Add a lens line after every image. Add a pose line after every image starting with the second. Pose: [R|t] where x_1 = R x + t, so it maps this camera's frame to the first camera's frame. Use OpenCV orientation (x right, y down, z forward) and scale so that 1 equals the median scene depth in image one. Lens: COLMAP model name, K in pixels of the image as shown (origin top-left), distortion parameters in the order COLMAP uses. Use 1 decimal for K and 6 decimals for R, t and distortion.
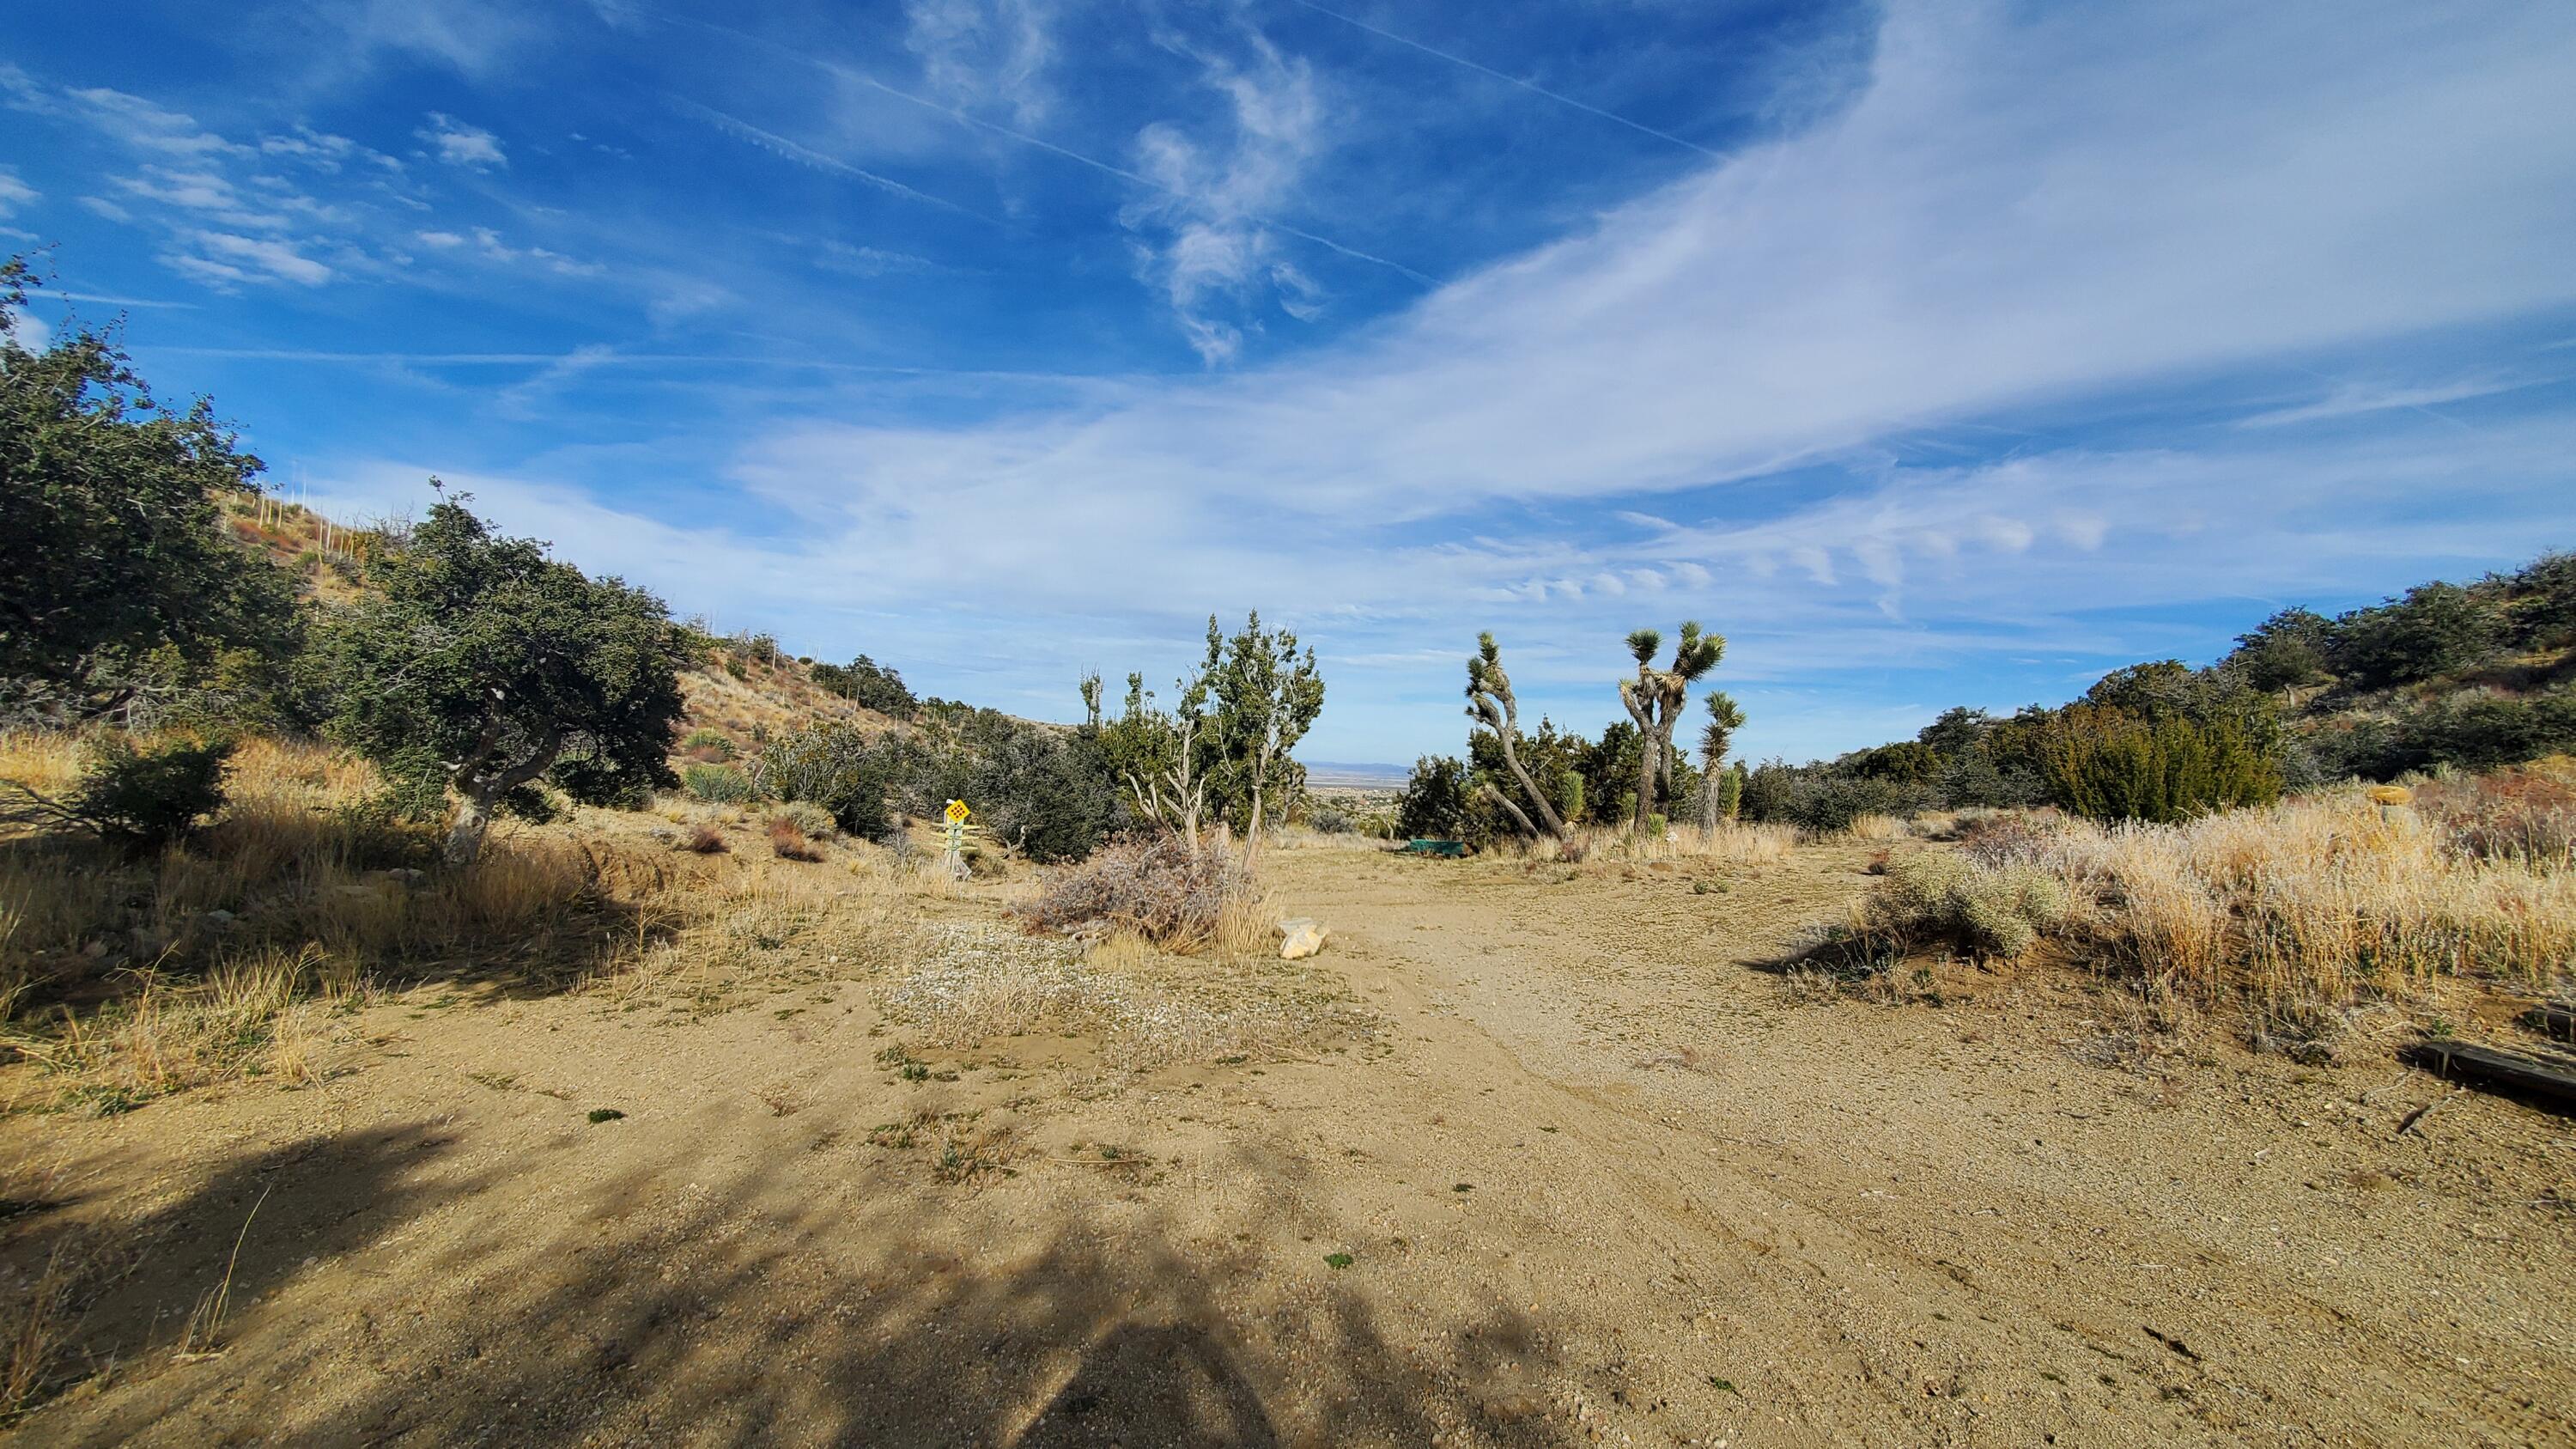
lens RADIAL K [[993.1, 0, 1322.9], [0, 993.1, 728.2], [0, 0, 1]] dist [0.000704, -0.000245]
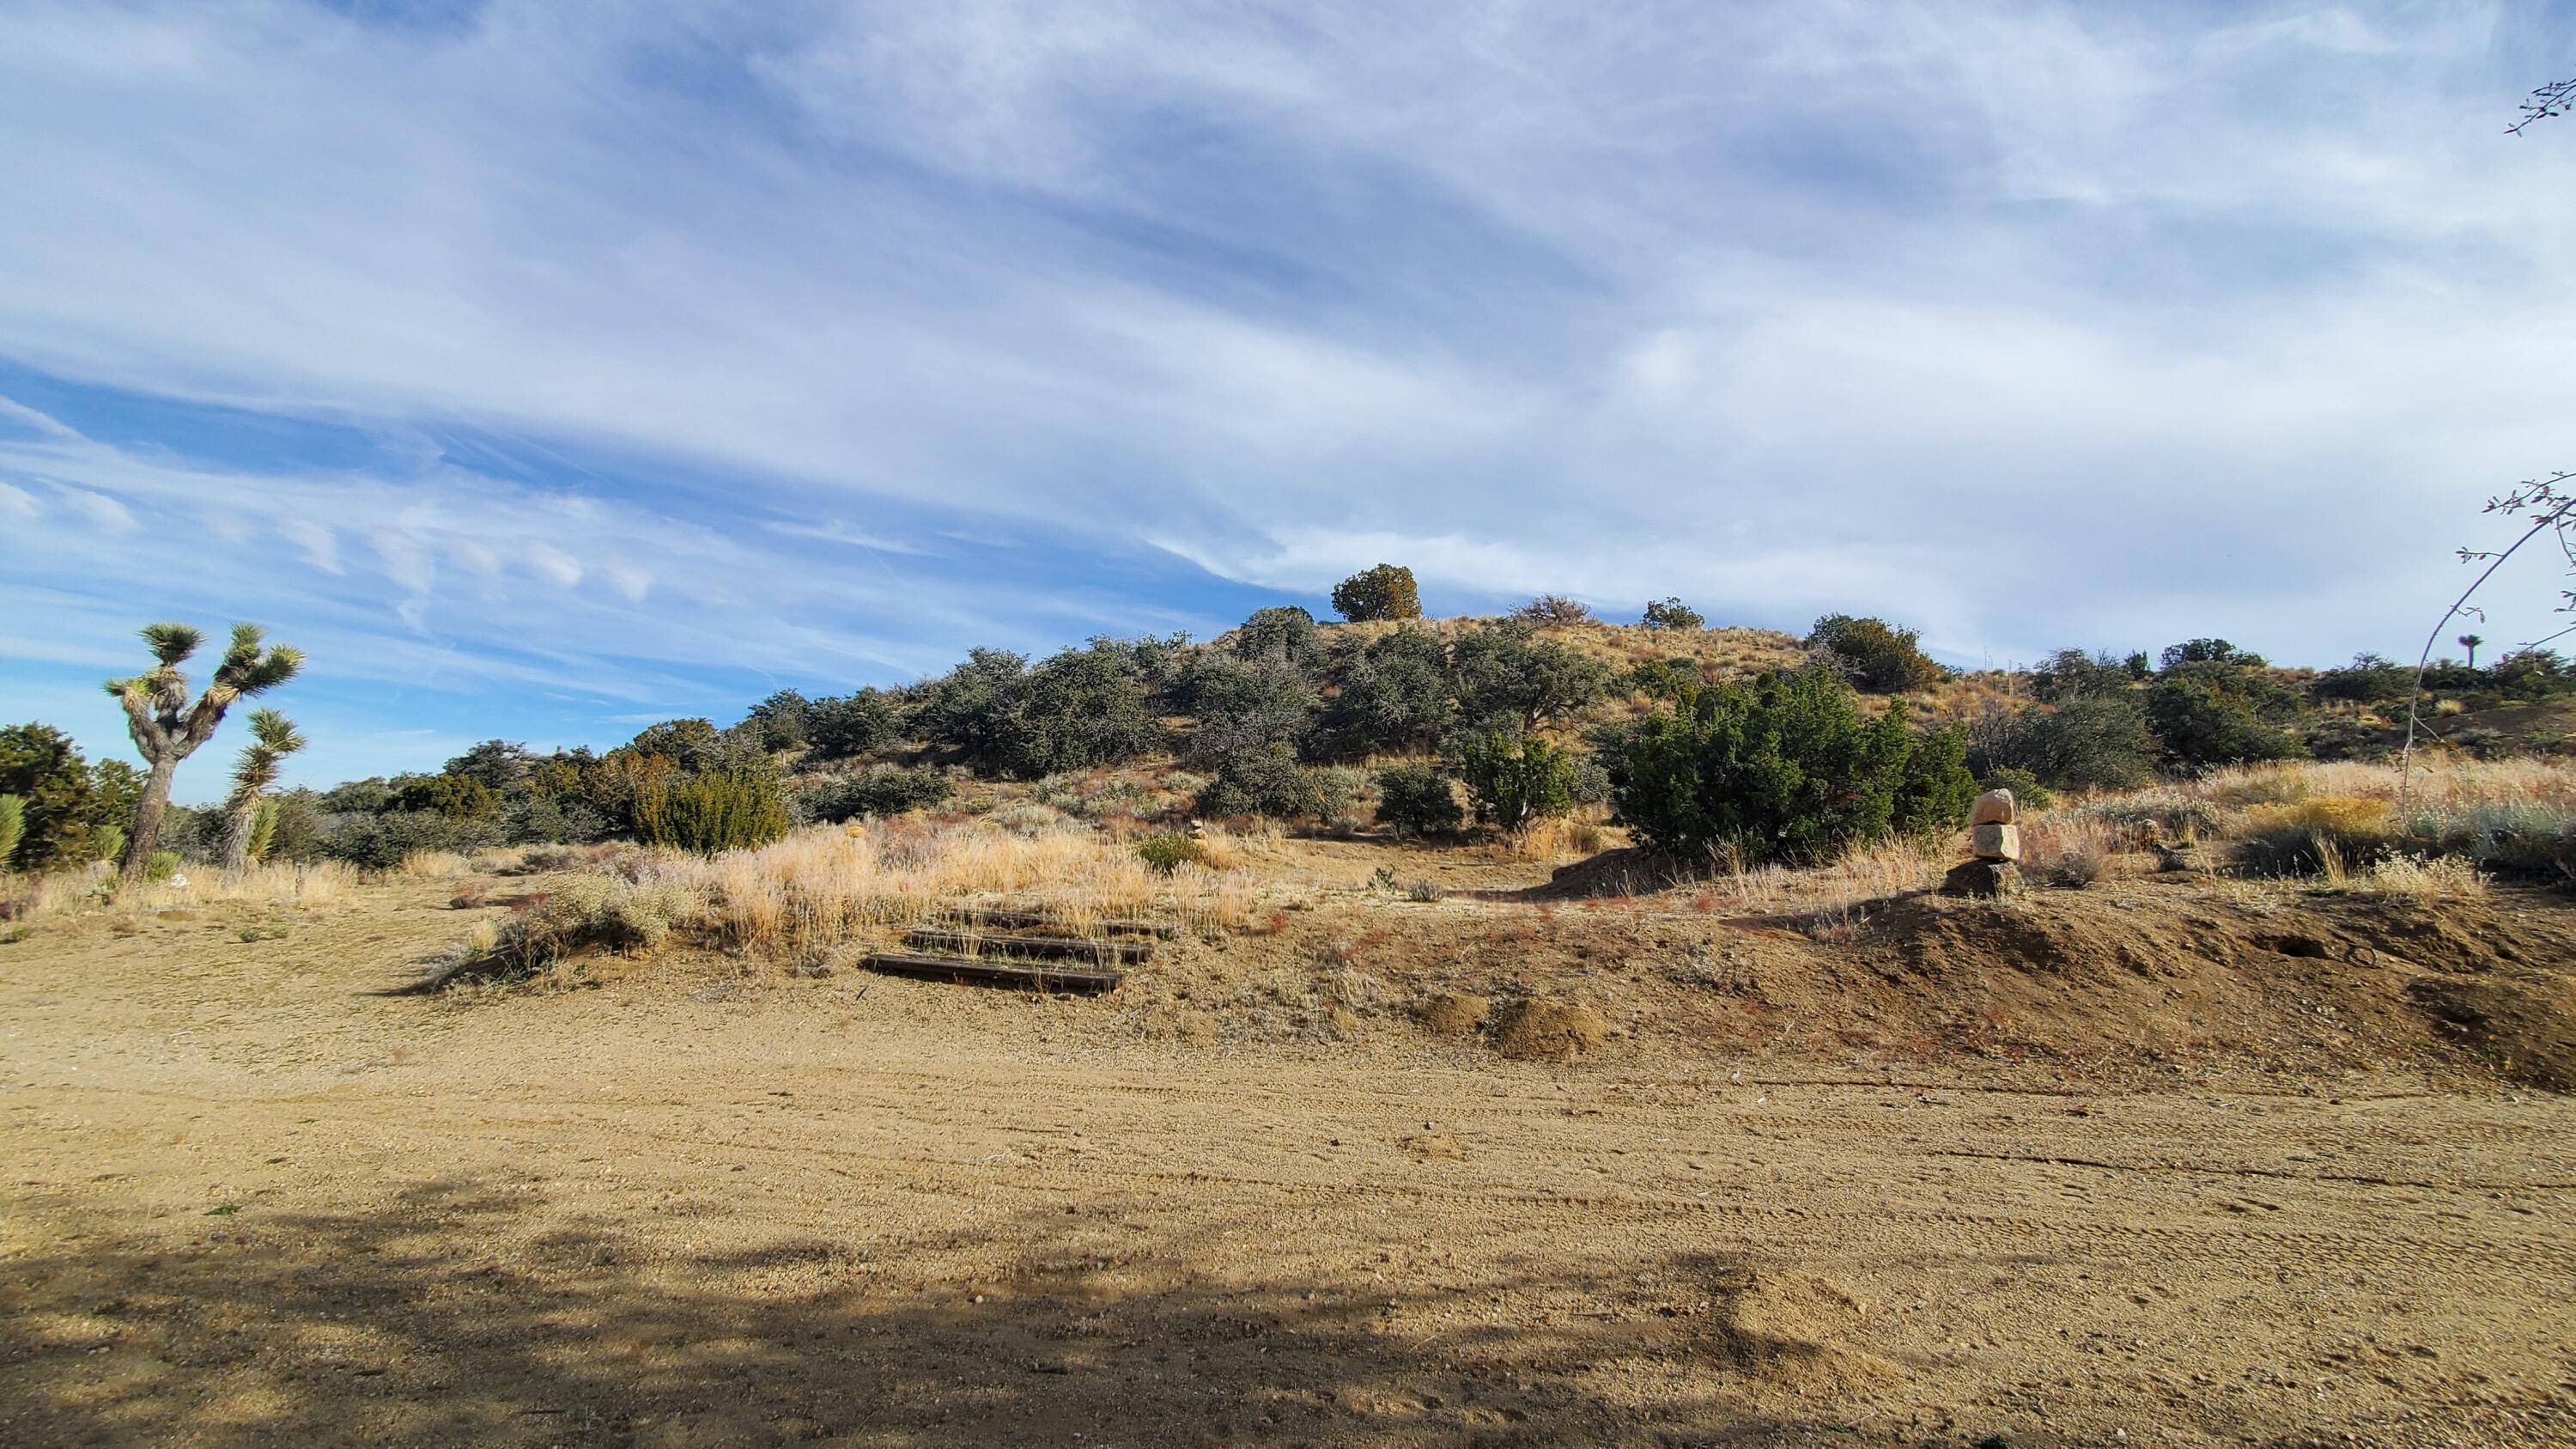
lens RADIAL K [[1045.0, 0, 1354.5], [0, 1045.0, 714.4], [0, 0, 1]] dist [-0.002085, -0.000253]
pose [[0.271470, 0.112739, 0.955821, -0.210089], [-0.068219, 0.992872, -0.097734, -0.008171], [-0.960026, -0.038674, 0.277226, -0.152961]]
